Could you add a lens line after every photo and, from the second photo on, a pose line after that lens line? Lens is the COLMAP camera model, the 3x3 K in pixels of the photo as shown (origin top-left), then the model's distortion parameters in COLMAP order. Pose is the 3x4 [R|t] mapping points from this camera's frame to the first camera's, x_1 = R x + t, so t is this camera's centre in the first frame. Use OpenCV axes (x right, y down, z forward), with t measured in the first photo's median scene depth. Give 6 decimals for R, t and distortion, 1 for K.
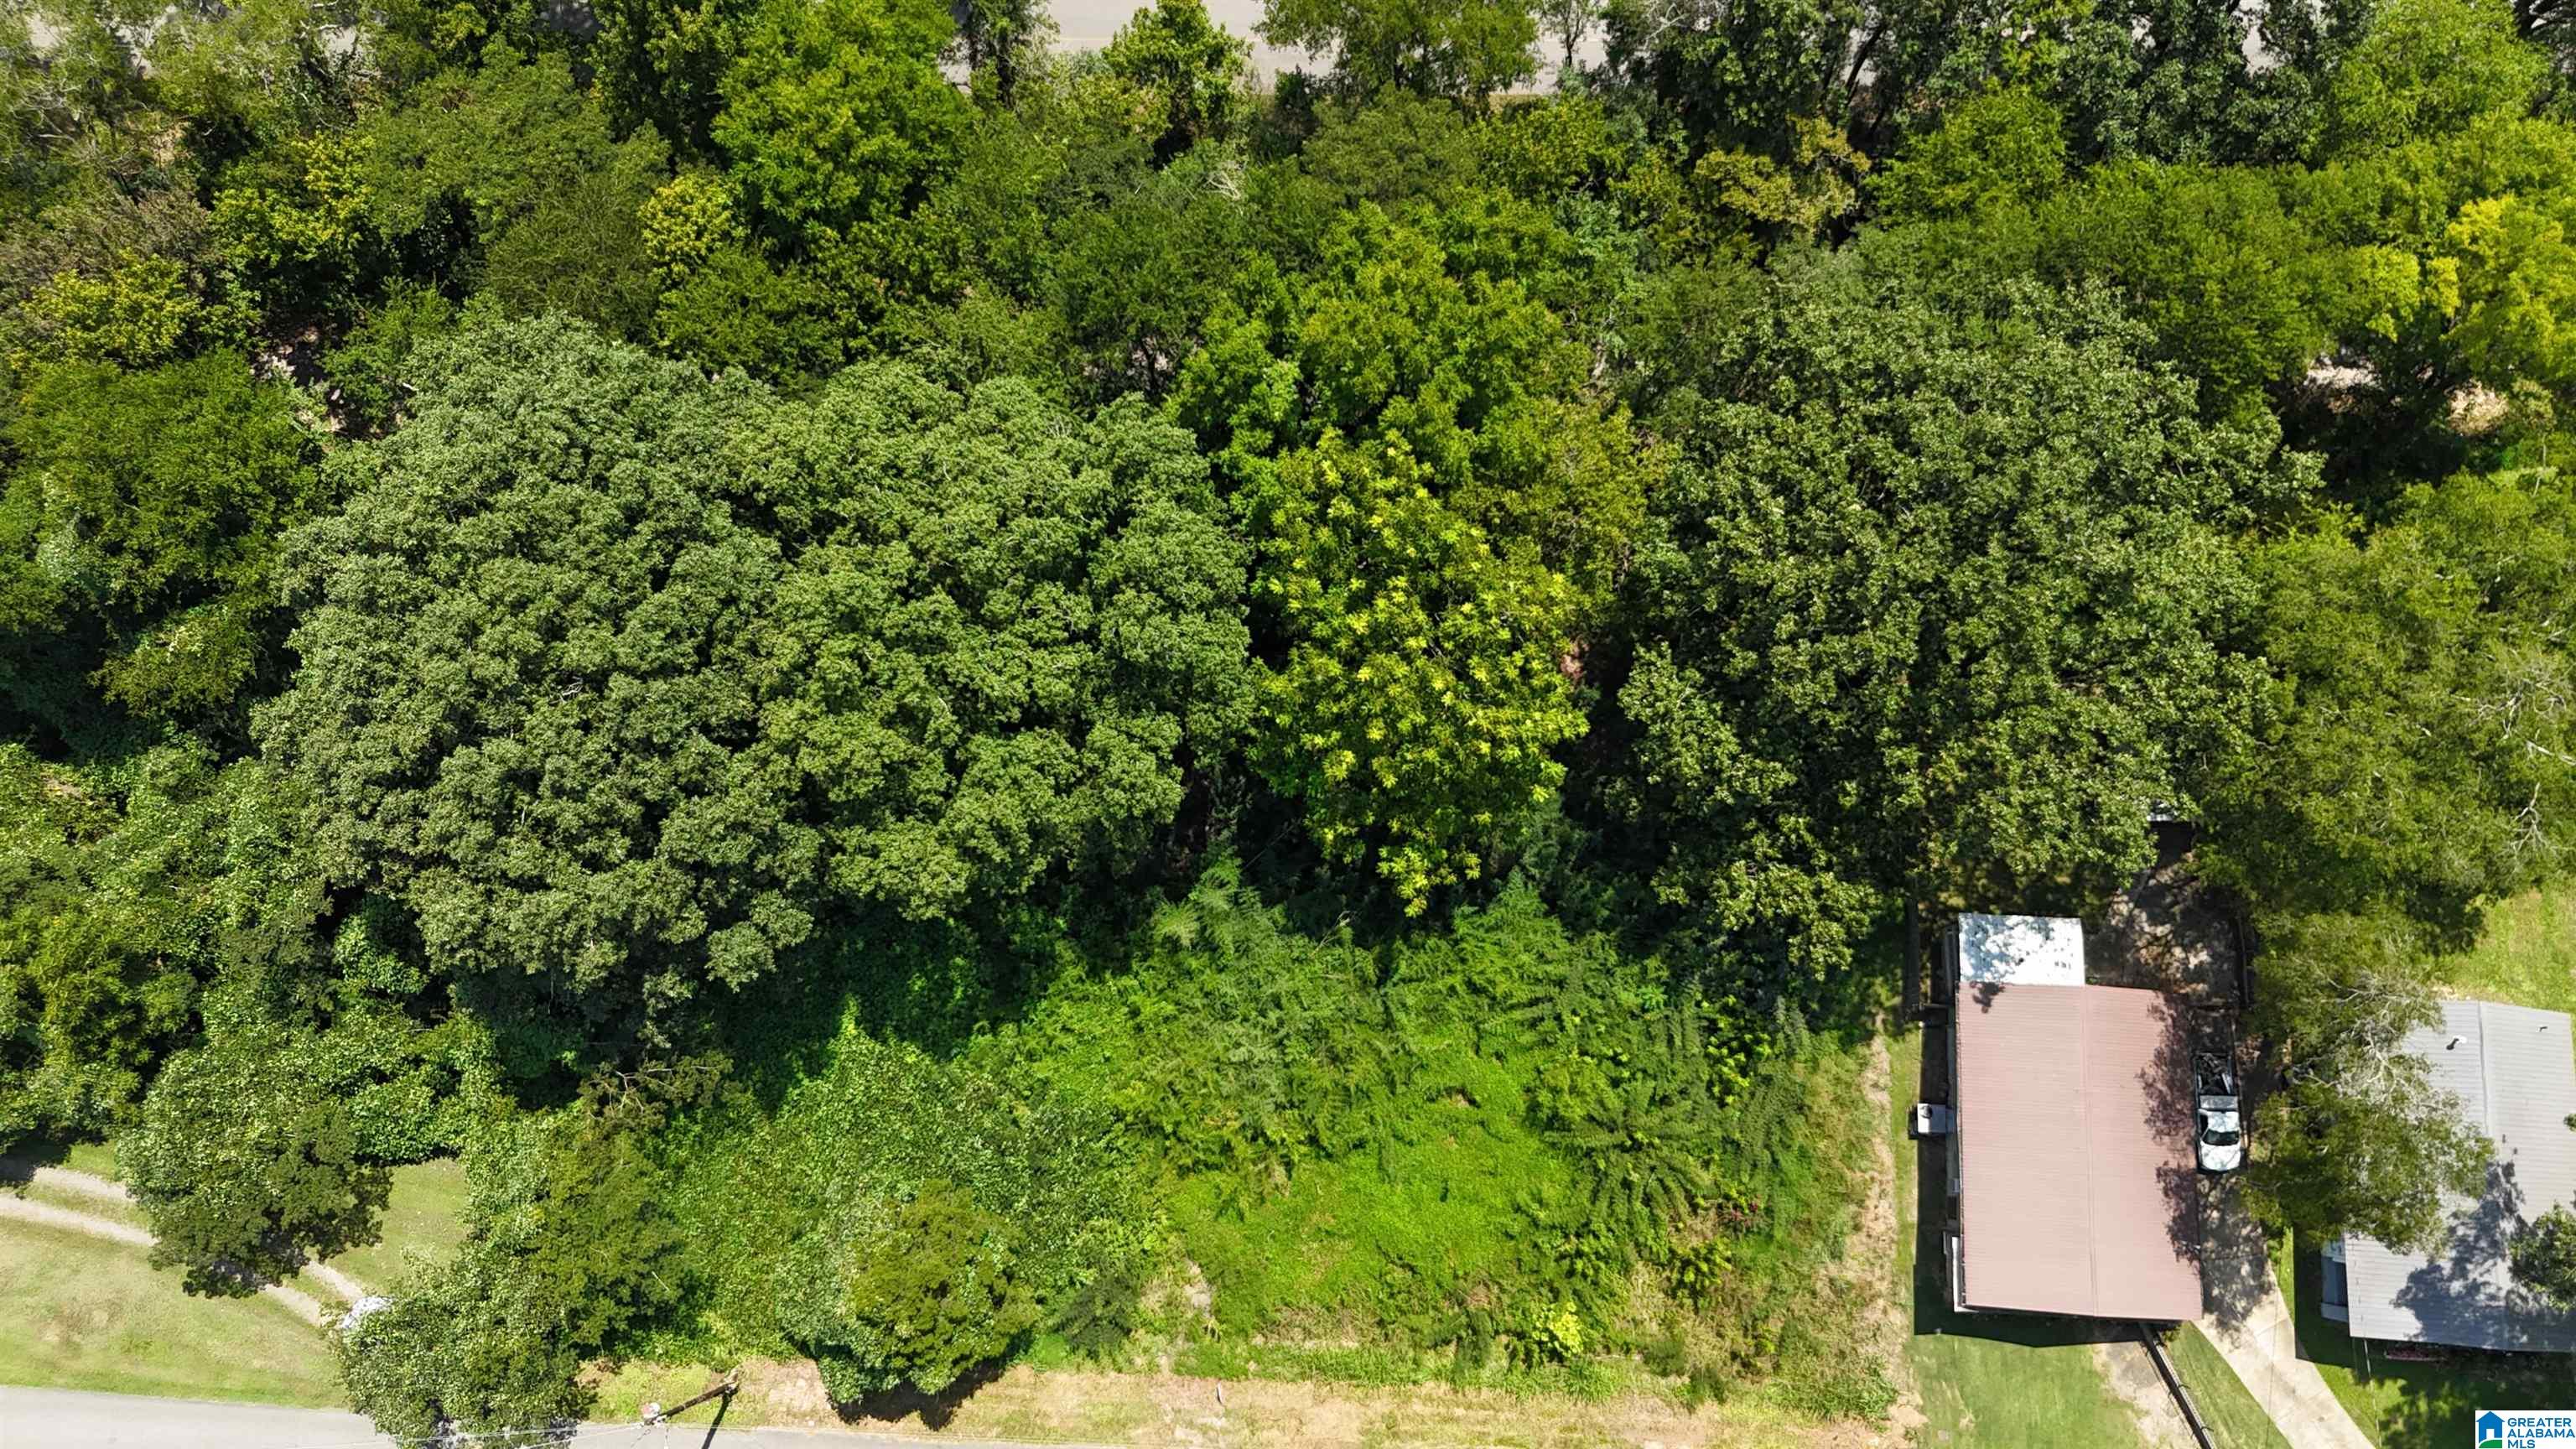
lens RADIAL K [[1887.9, 0, 1290.6], [0, 1887.9, 734.9], [0, 0, 1]] dist [0.030660, -0.017514]
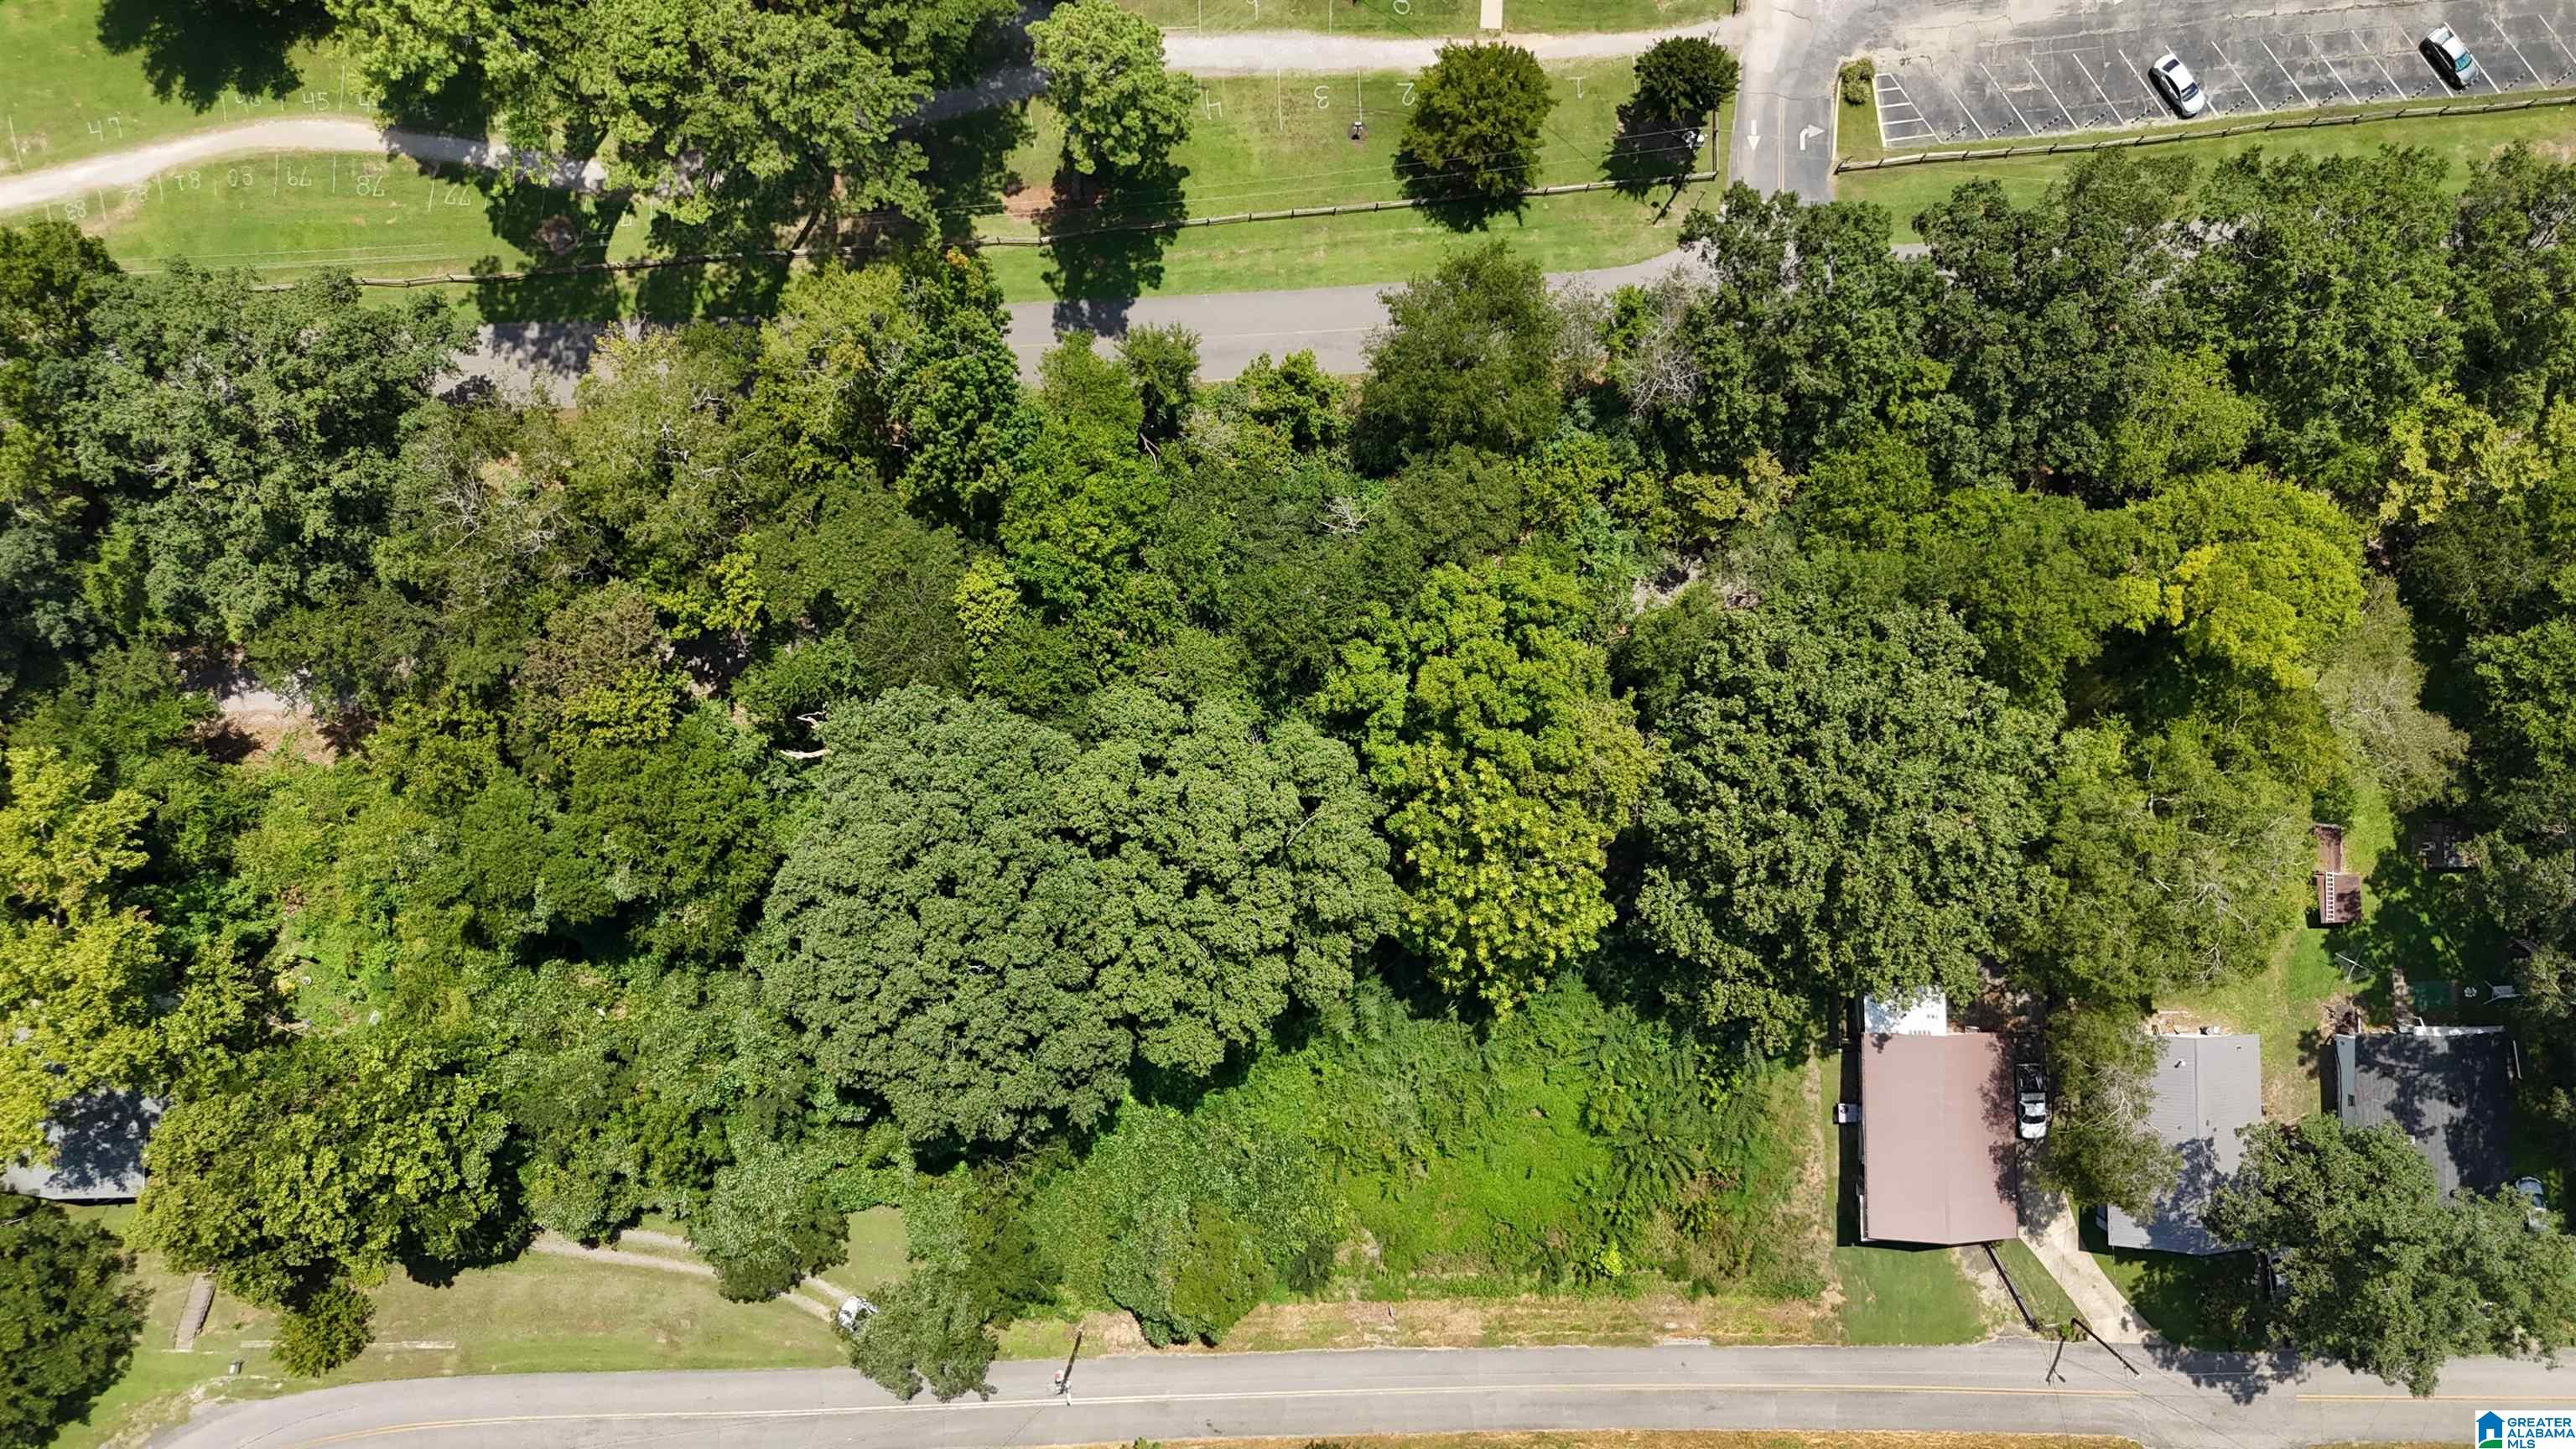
lens RADIAL K [[1887.9, 0, 1286.0], [0, 1887.9, 720.1], [0, 0, 1]] dist [0.030660, -0.017514]
pose [[0.997704, -0.067686, -0.002085, -0.090625], [0.066863, 0.979752, 0.188723, -0.442847], [-0.010732, -0.188429, 0.982028, -0.448804]]
